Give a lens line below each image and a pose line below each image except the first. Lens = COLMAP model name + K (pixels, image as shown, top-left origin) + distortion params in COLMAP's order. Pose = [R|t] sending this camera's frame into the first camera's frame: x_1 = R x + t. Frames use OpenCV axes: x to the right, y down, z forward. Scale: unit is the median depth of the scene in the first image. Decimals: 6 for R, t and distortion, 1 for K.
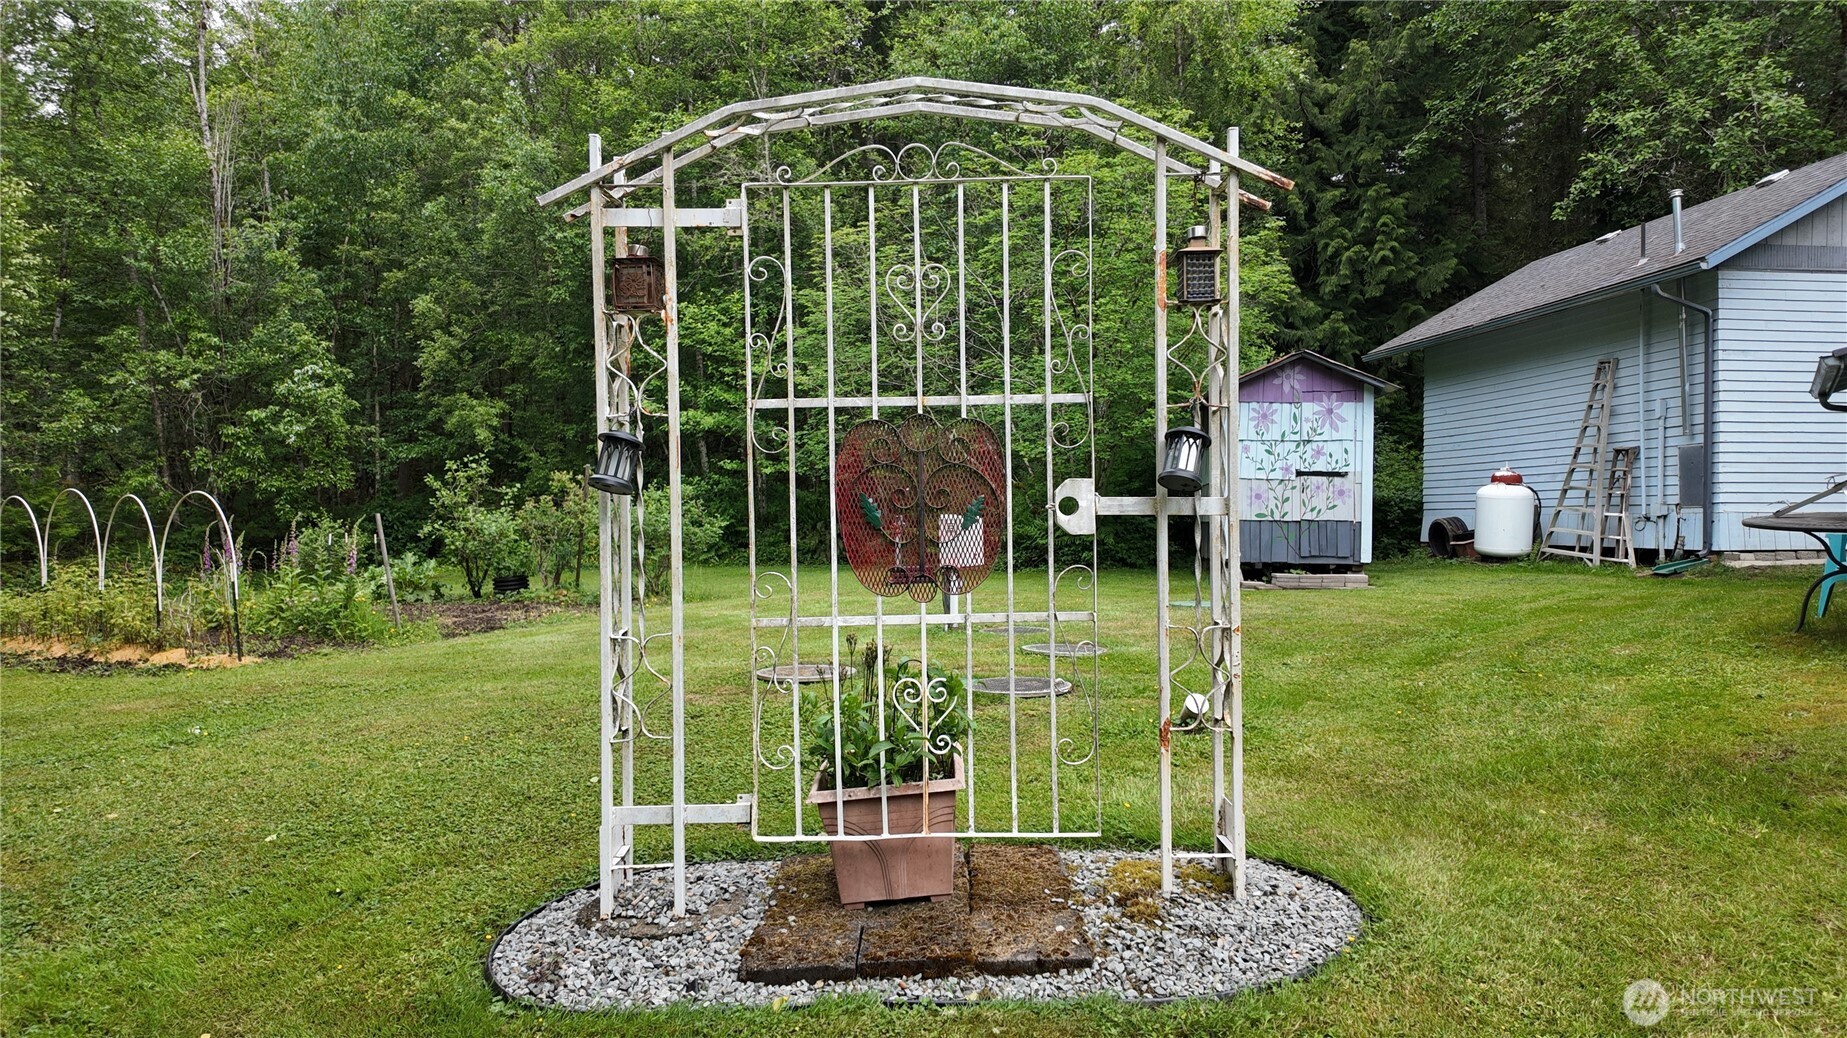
lens RADIAL K [[1066.5, 0, 923.5], [0, 1066.5, 519.0], [0, 0, 1]] dist [0.097062, -0.122517]
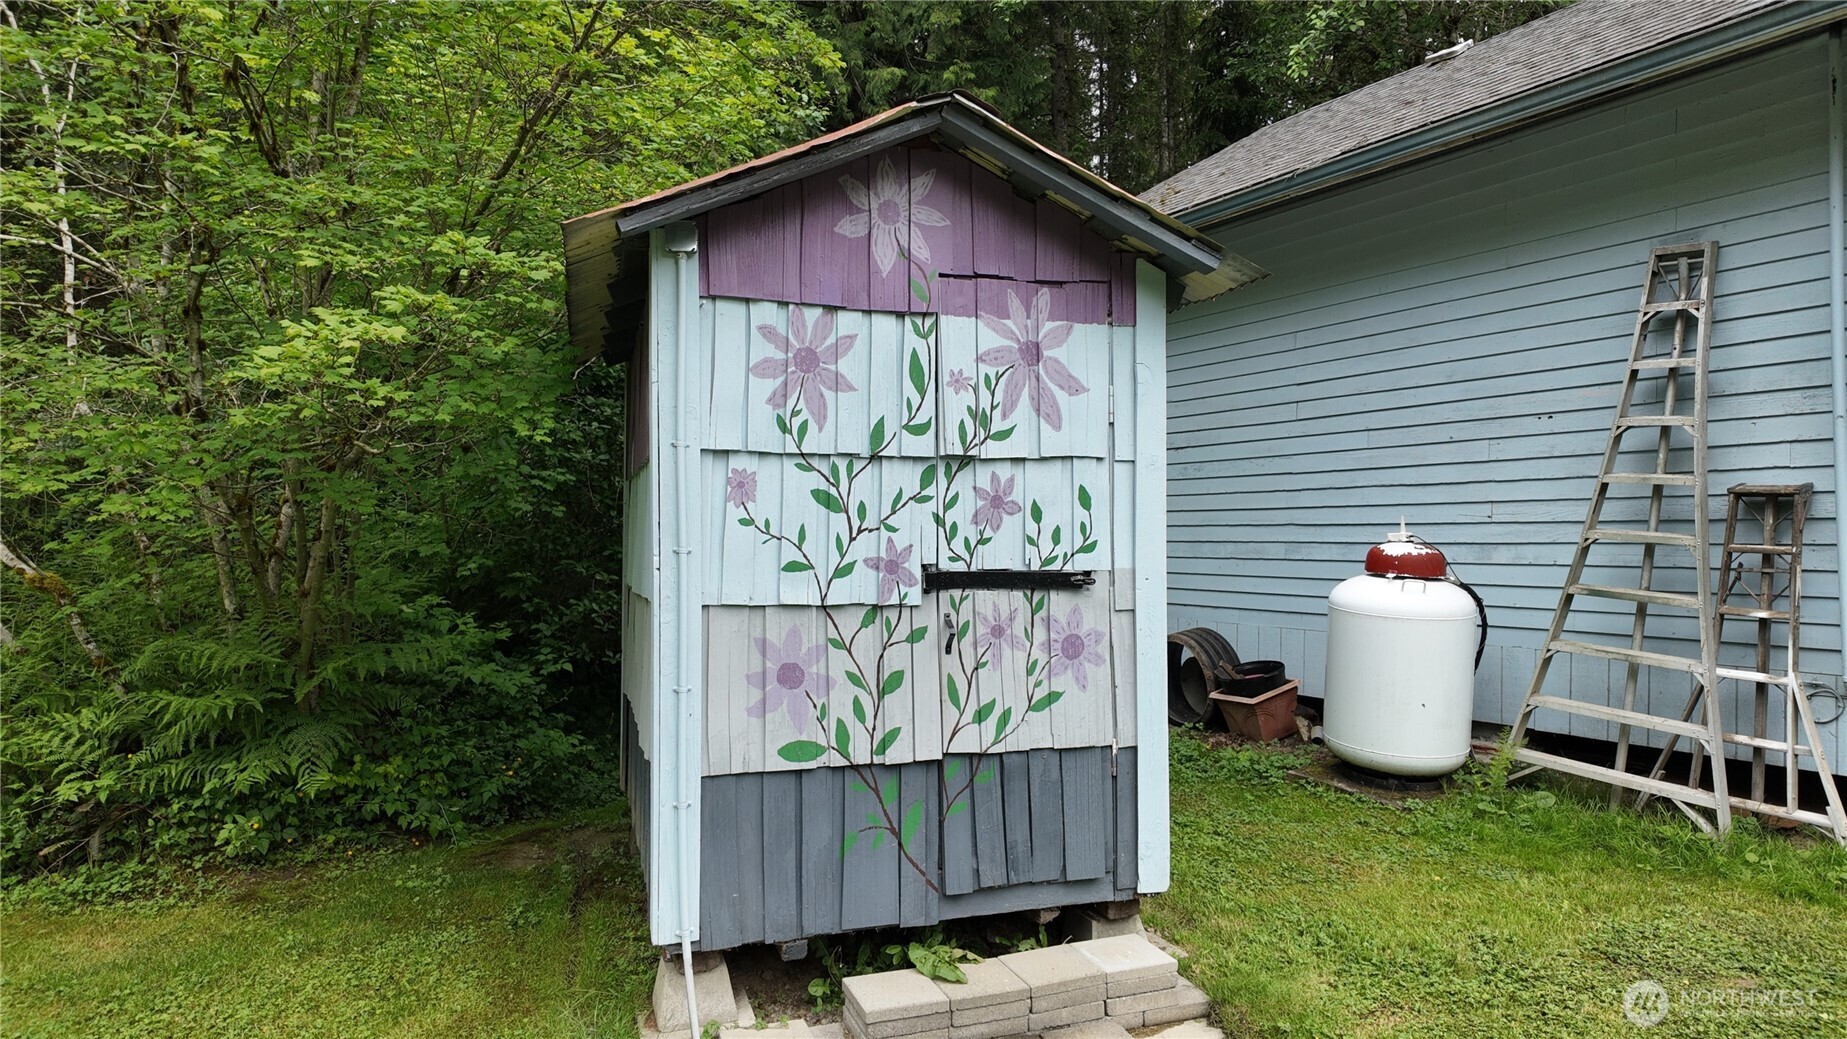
lens RADIAL K [[1066.5, 0, 923.5], [0, 1066.5, 519.5], [0, 0, 1]] dist [0.097062, -0.122517]
pose [[0.911734, -0.013719, 0.410551, 0.238154], [0.017534, 0.999831, -0.005527, -0.056128], [-0.410406, 0.012238, 0.911821, 0.760773]]
